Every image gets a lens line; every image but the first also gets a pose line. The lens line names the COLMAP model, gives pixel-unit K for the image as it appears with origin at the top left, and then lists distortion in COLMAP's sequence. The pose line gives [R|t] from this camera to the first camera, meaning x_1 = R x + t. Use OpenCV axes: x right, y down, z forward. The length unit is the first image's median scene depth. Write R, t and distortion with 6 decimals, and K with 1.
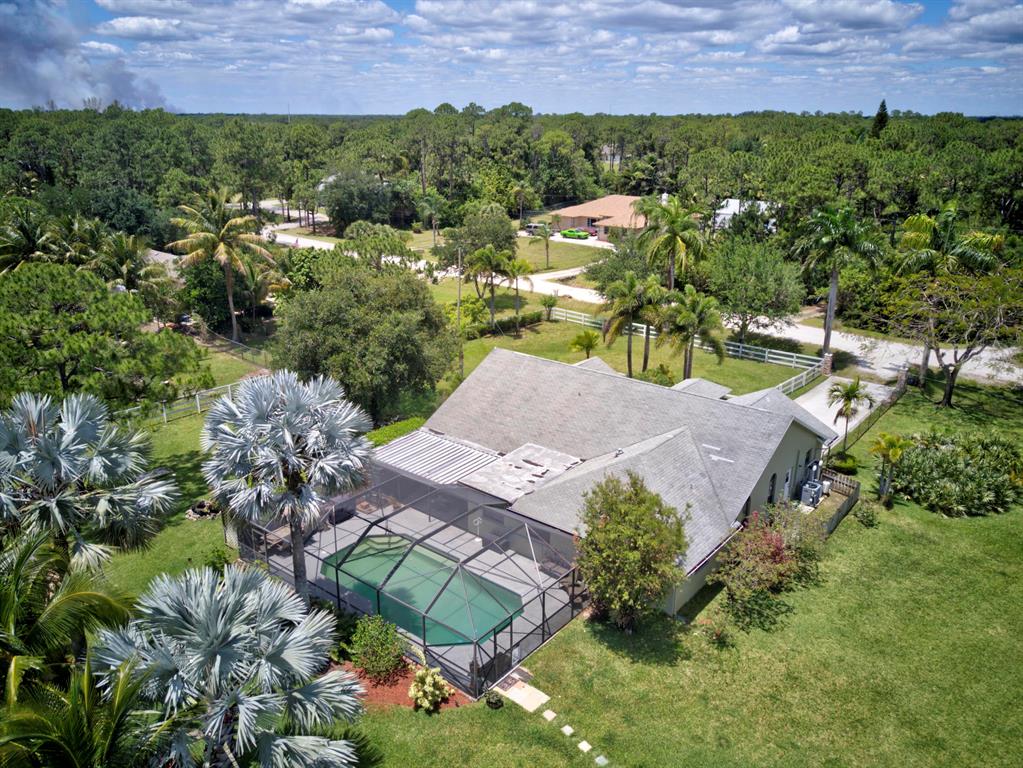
lens RADIAL K [[779.0, 0, 511.5], [0, 779.0, 384.0], [0, 0, 1]] dist [0.009775, 0.000365]
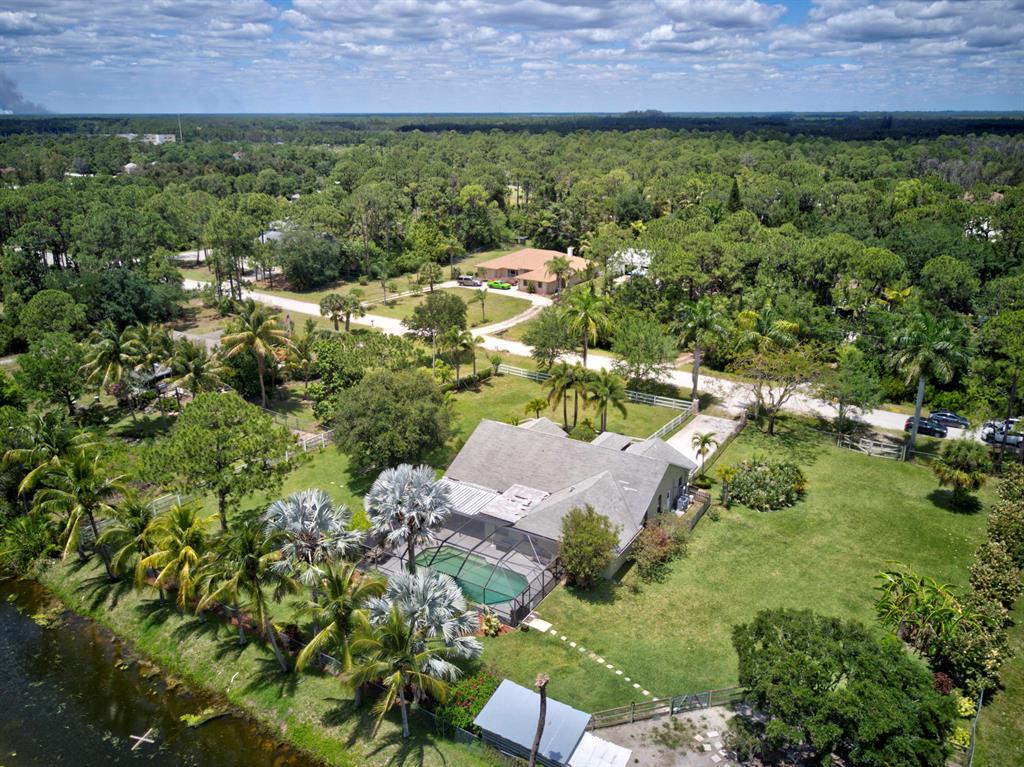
lens RADIAL K [[779.8, 0, 512.0], [0, 779.8, 383.5], [0, 0, 1]] dist [0.009775, 0.000365]
pose [[0.990880, -0.048248, 0.125817, -0.174936], [0.047789, 0.998835, 0.006665, -0.142395], [-0.125992, -0.000592, 0.992031, -0.604474]]
